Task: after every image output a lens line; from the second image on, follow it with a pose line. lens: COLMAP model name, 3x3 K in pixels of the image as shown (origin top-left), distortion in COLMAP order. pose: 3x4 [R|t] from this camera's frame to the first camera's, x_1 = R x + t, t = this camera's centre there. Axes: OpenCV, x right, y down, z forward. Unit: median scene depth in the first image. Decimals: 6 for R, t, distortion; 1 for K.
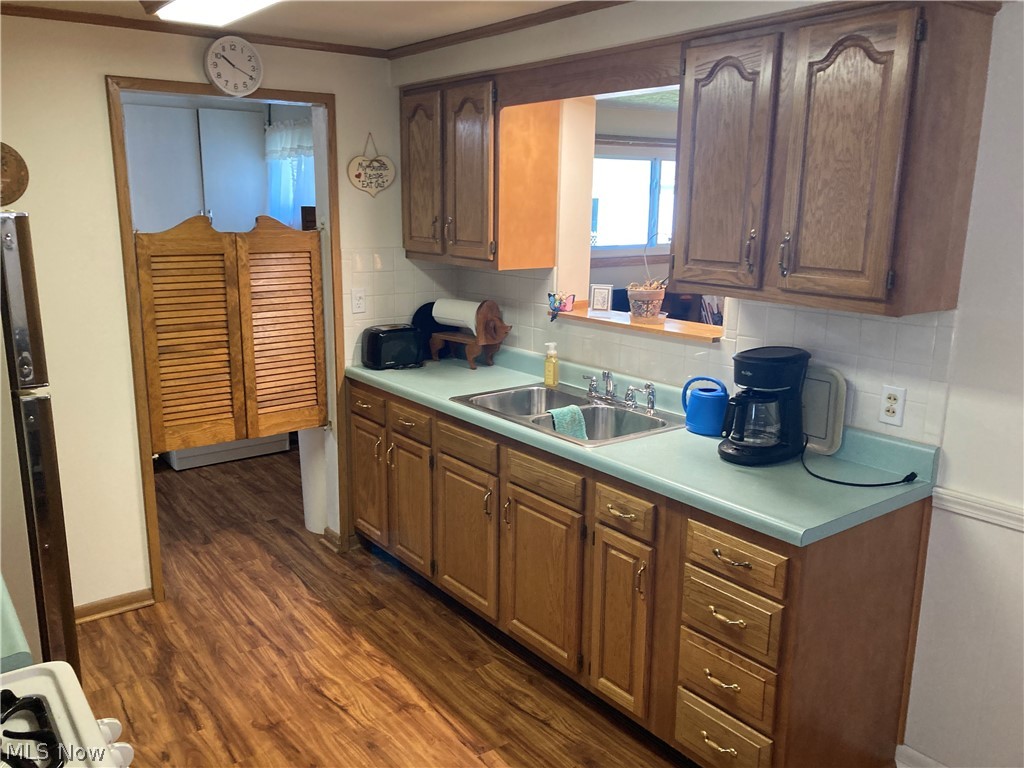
lens RADIAL K [[838.9, 0, 510.4], [0, 838.9, 385.9], [0, 0, 1]] dist [0.045867, -0.062214]
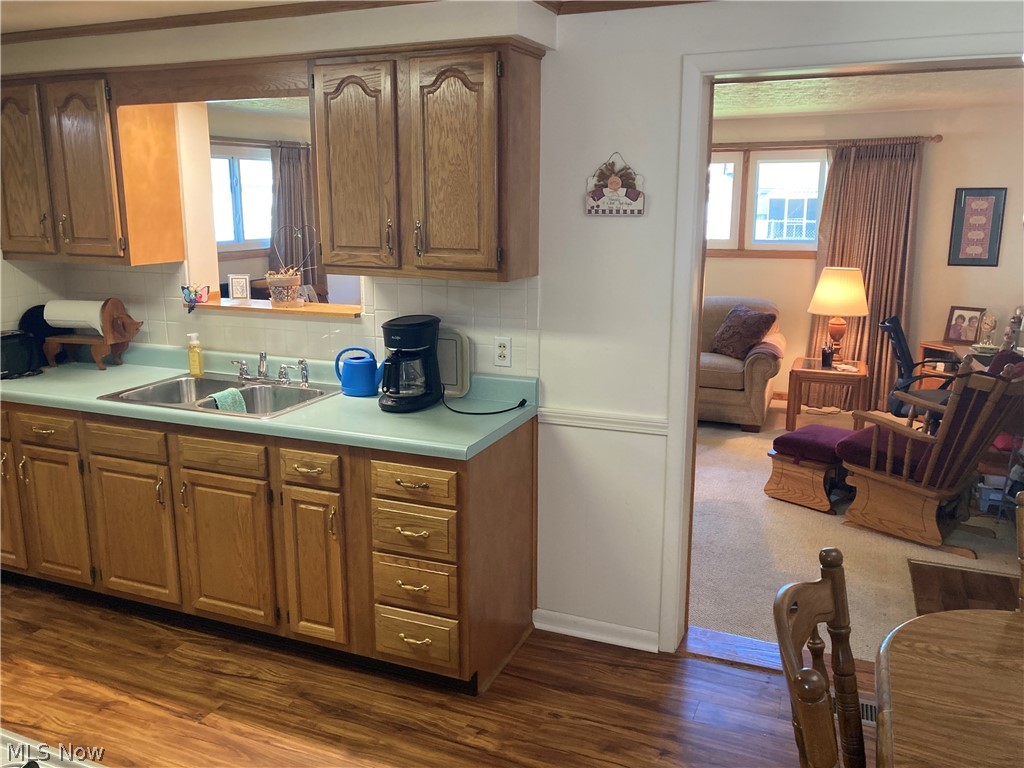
lens RADIAL K [[838.9, 0, 513.9], [0, 838.9, 384.0], [0, 0, 1]] dist [0.045867, -0.062214]
pose [[0.859985, -0.118405, 0.496393, -0.172868], [0.119114, 0.992416, 0.030360, 0.032925], [-0.496224, 0.033019, 0.867567, -0.127936]]
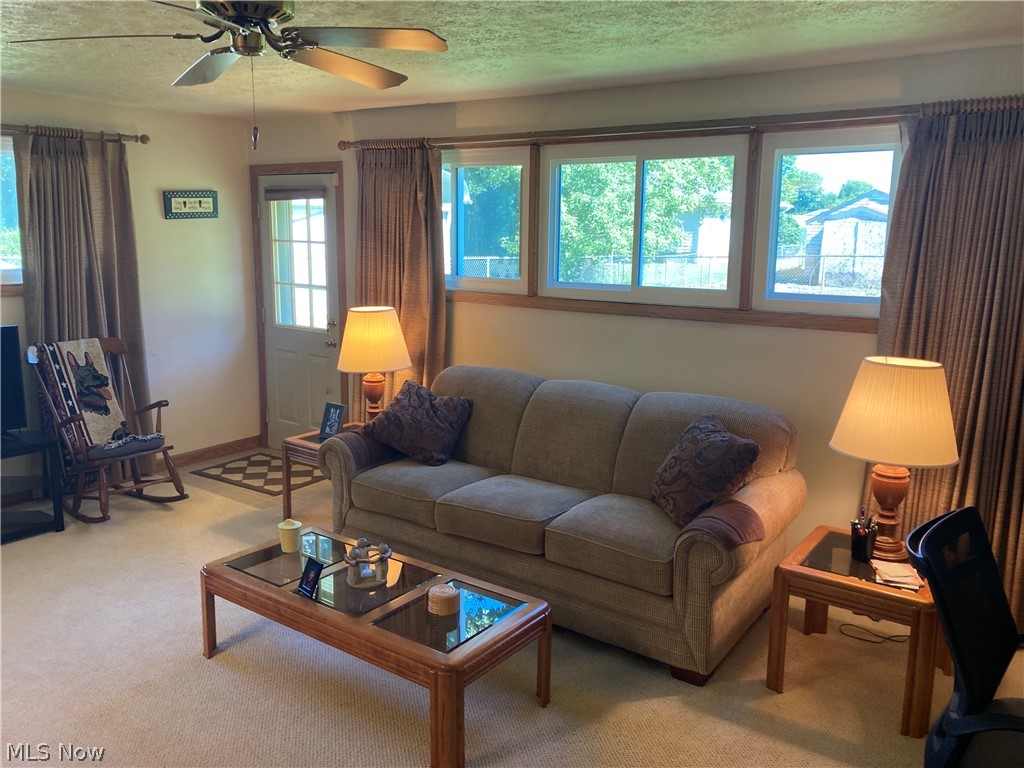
lens RADIAL K [[838.9, 0, 503.1], [0, 838.9, 382.3], [0, 0, 1]] dist [0.045867, -0.062214]
pose [[0.956200, -0.047830, 0.288781, 0.356311], [0.059428, 0.997735, -0.031522, -0.016268], [-0.286620, 0.047303, 0.956876, 0.171602]]
